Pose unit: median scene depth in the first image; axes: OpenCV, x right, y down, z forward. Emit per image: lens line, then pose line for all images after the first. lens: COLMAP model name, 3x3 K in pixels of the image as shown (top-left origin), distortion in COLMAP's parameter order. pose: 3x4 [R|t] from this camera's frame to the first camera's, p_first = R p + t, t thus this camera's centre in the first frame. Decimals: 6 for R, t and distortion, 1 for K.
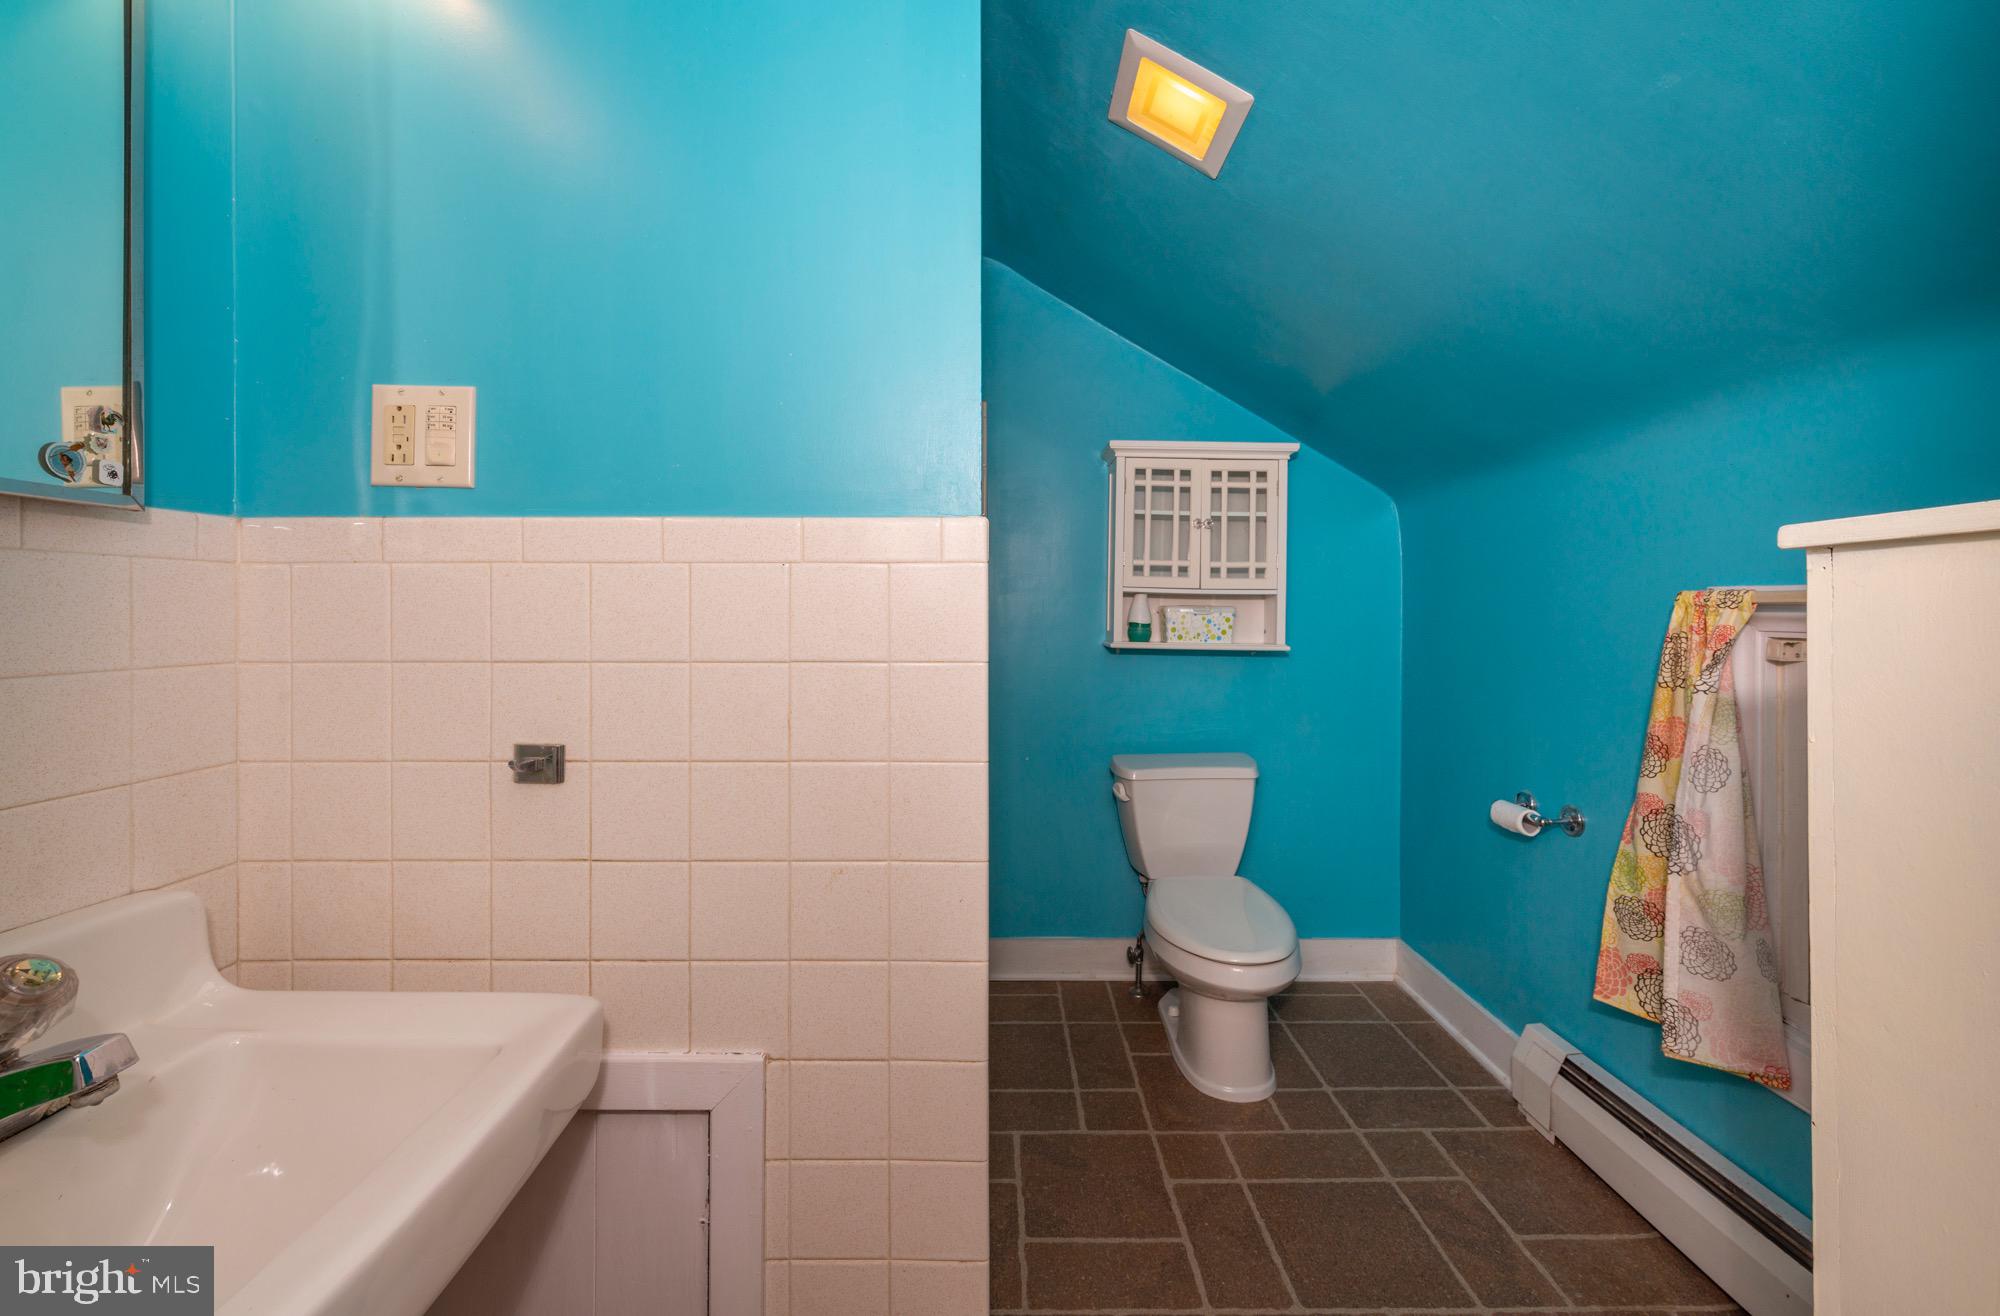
lens RADIAL K [[780.3, 0, 985.8], [0, 780.3, 616.1], [0, 0, 1]] dist [-0.000231, -0.000241]
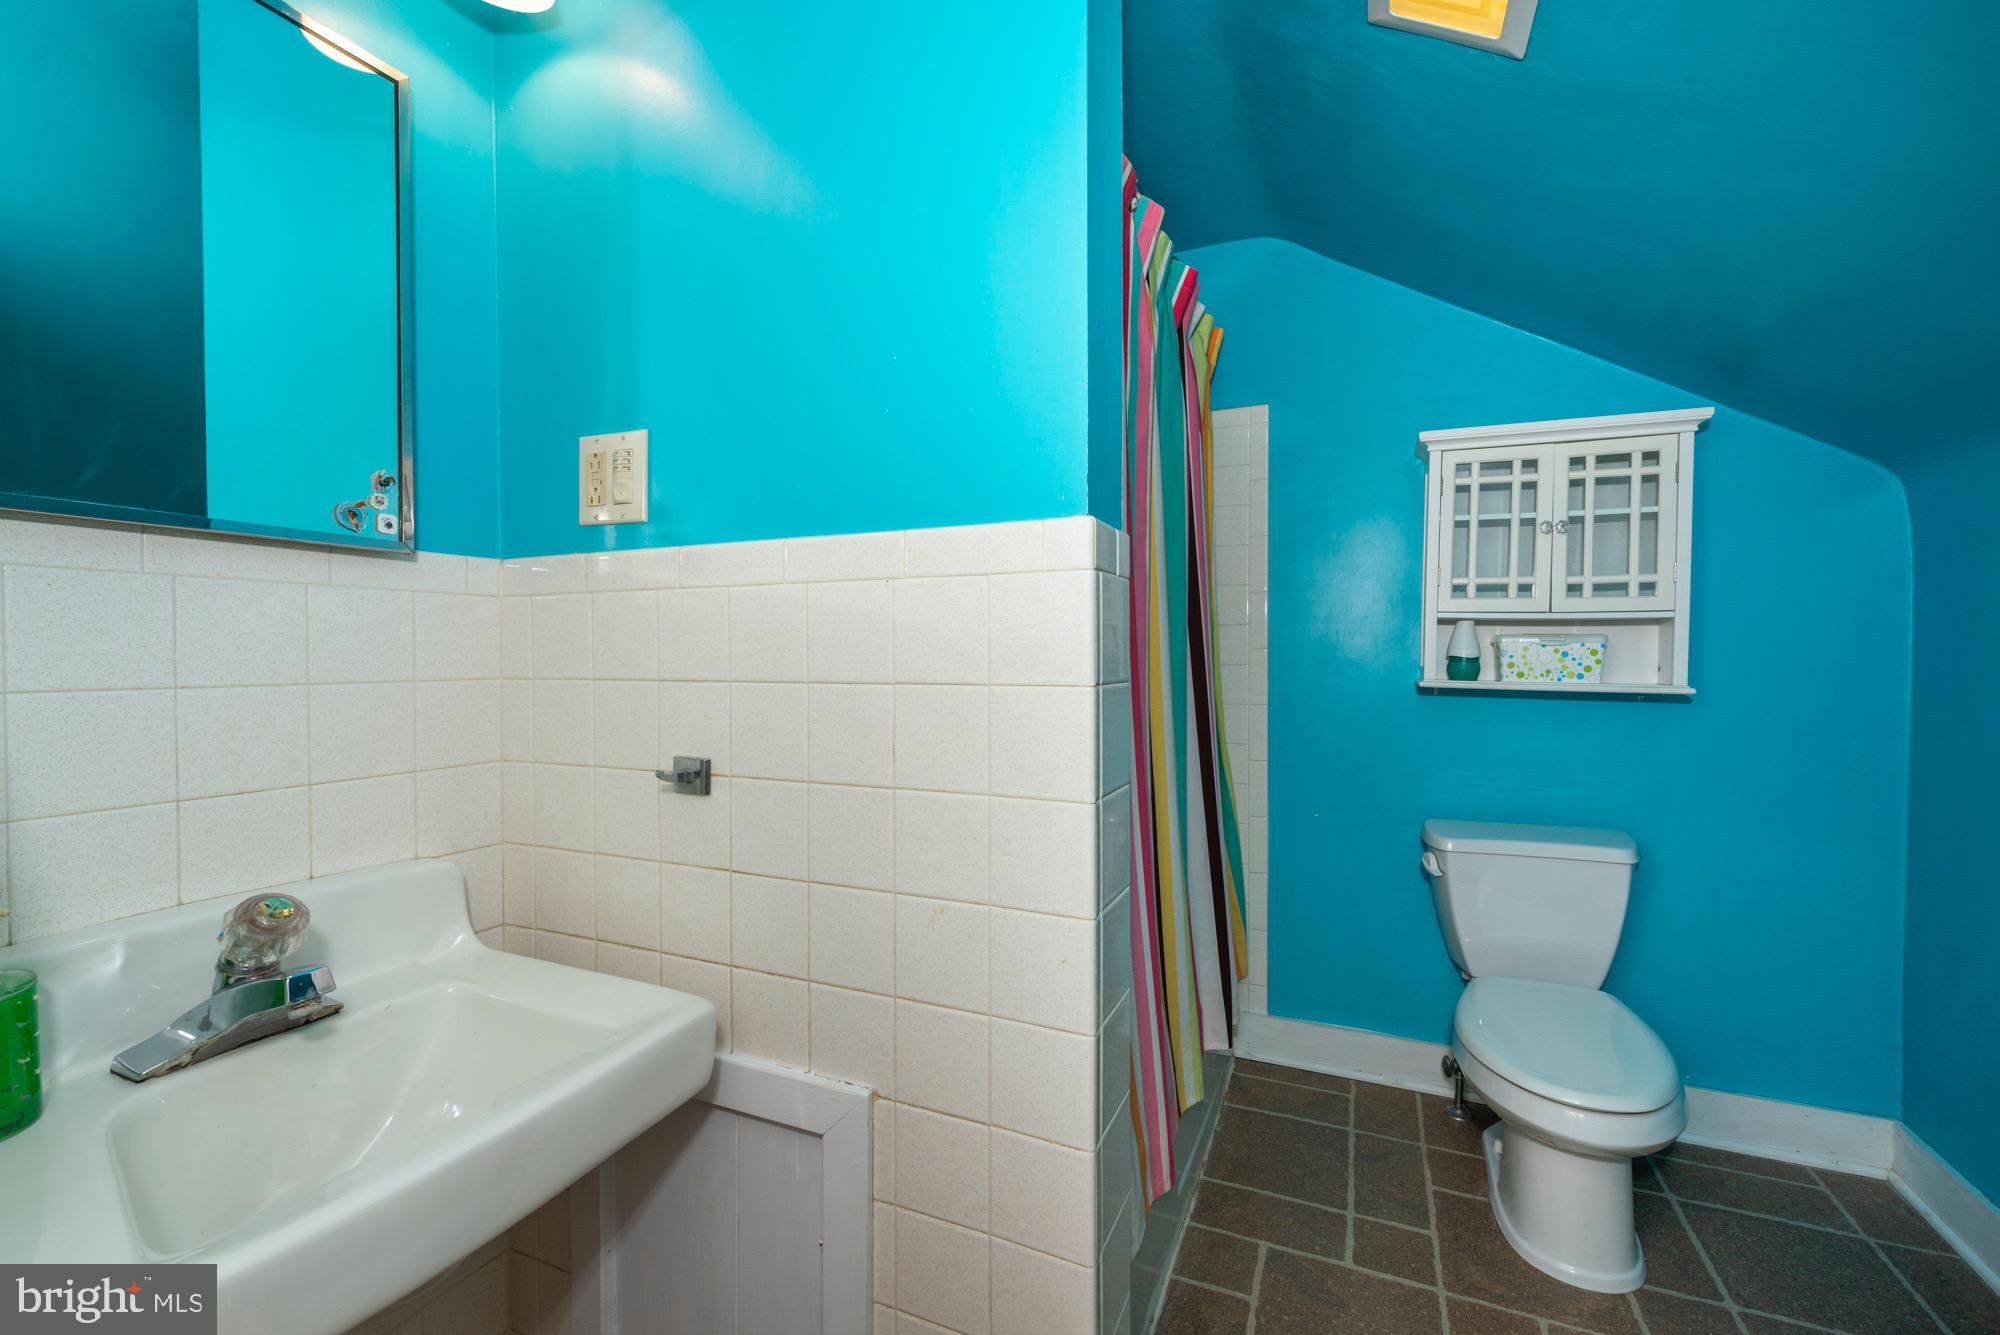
lens RADIAL K [[807.6, 0, 1000.0], [0, 807.6, 667.5], [0, 0, 1]] dist [0.000875, -0.000289]
pose [[0.920167, 0.004586, -0.391499, 0.115298], [0.000551, 0.999915, 0.013007, 0.012003], [0.391526, -0.012184, 0.920086, 0.068312]]
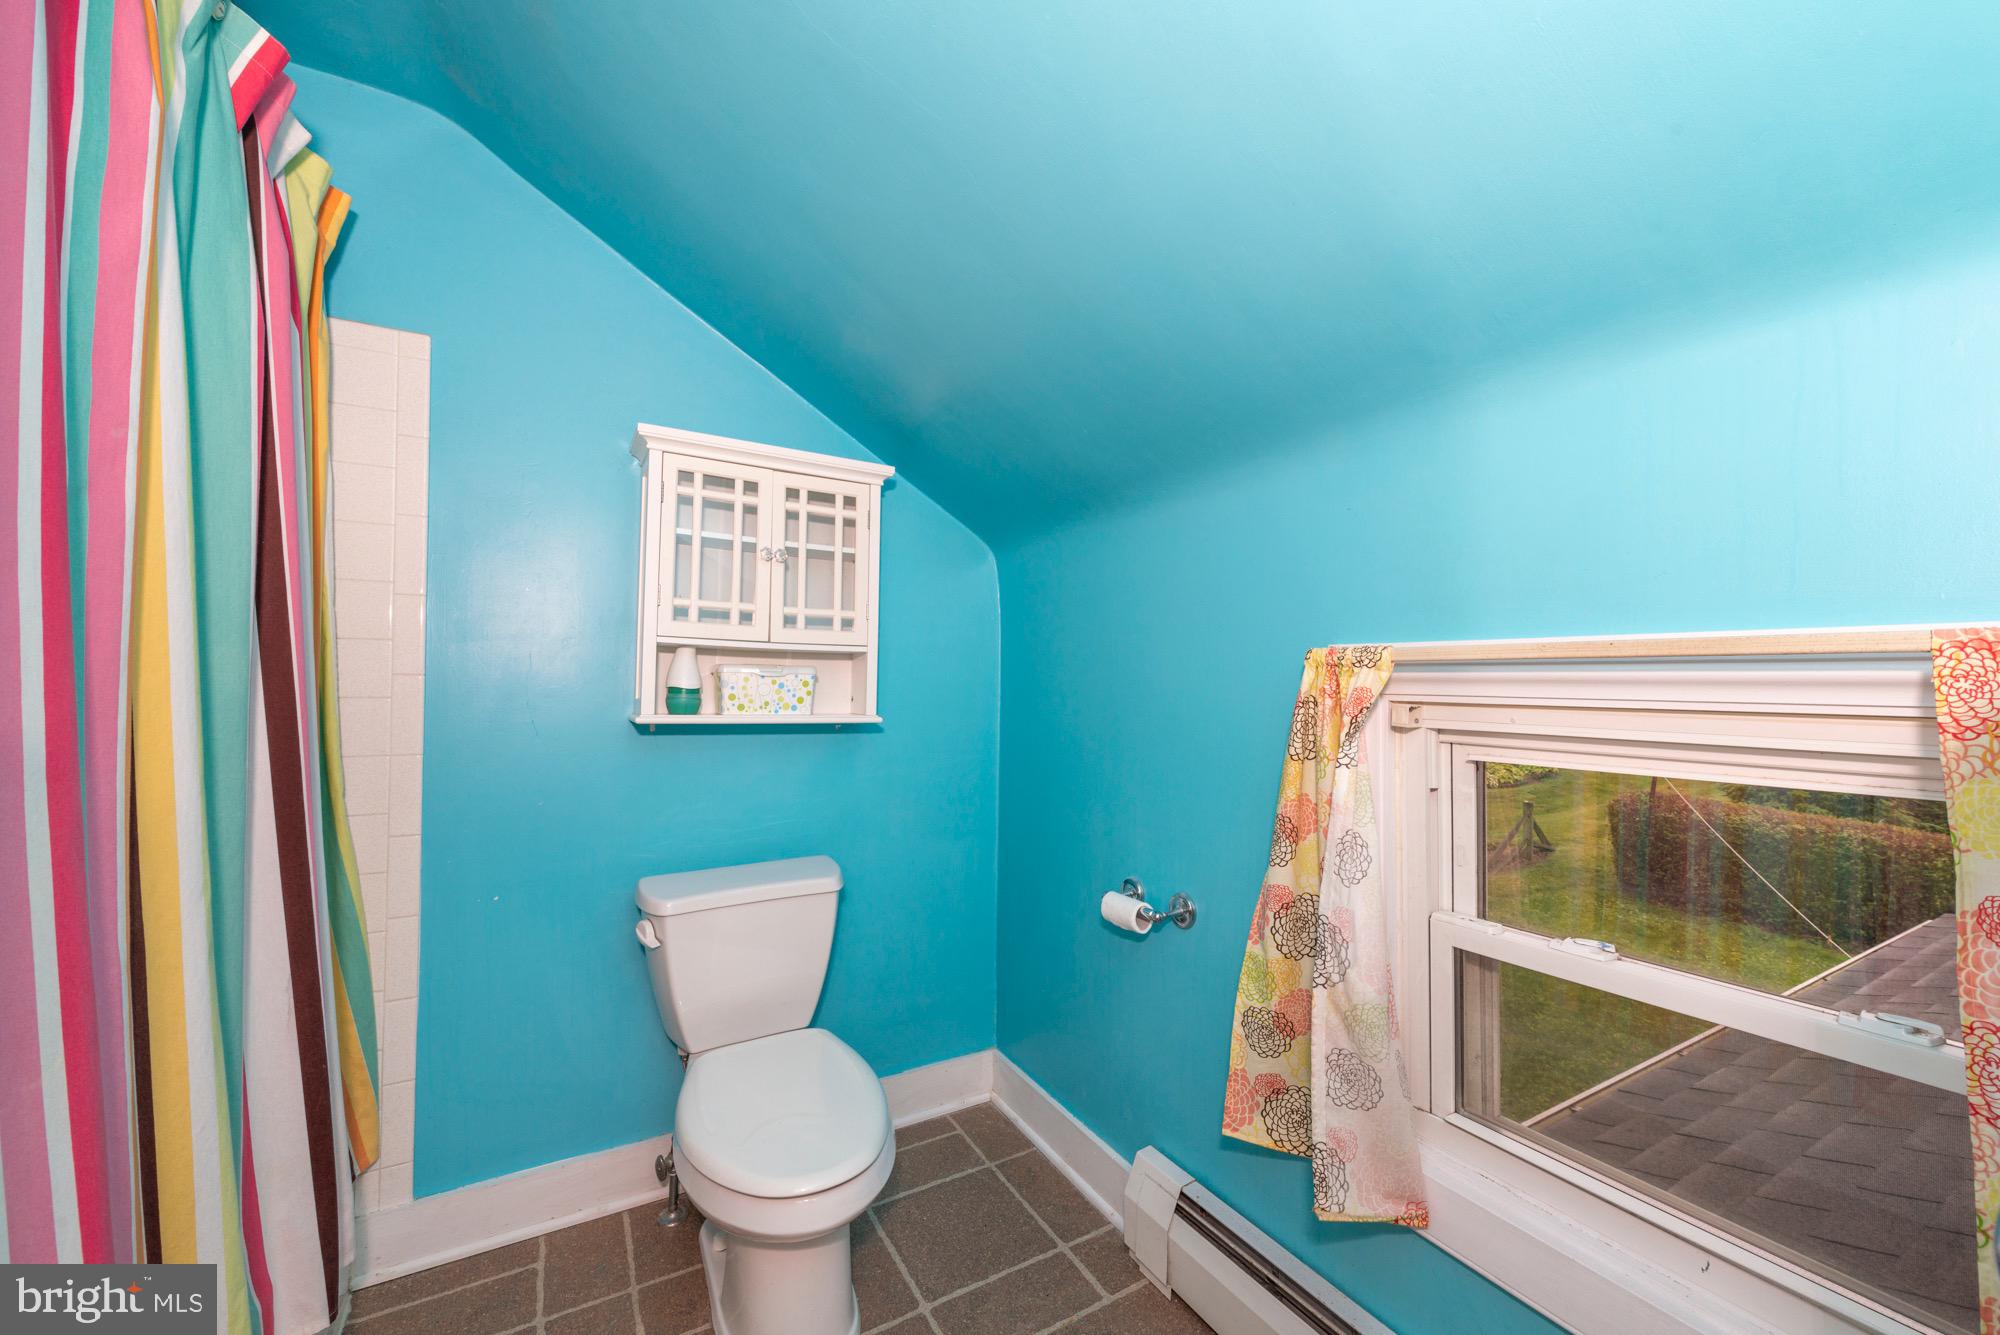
lens RADIAL K [[776.1, 0, 1004.5], [0, 776.1, 666.7], [0, 0, 1]] dist [0.008504, -0.000728]
pose [[0.860588, 0.016361, 0.509039, 0.119792], [-0.003907, 0.999667, -0.025525, 0.008706], [-0.509287, 0.019978, 0.860365, 0.324931]]
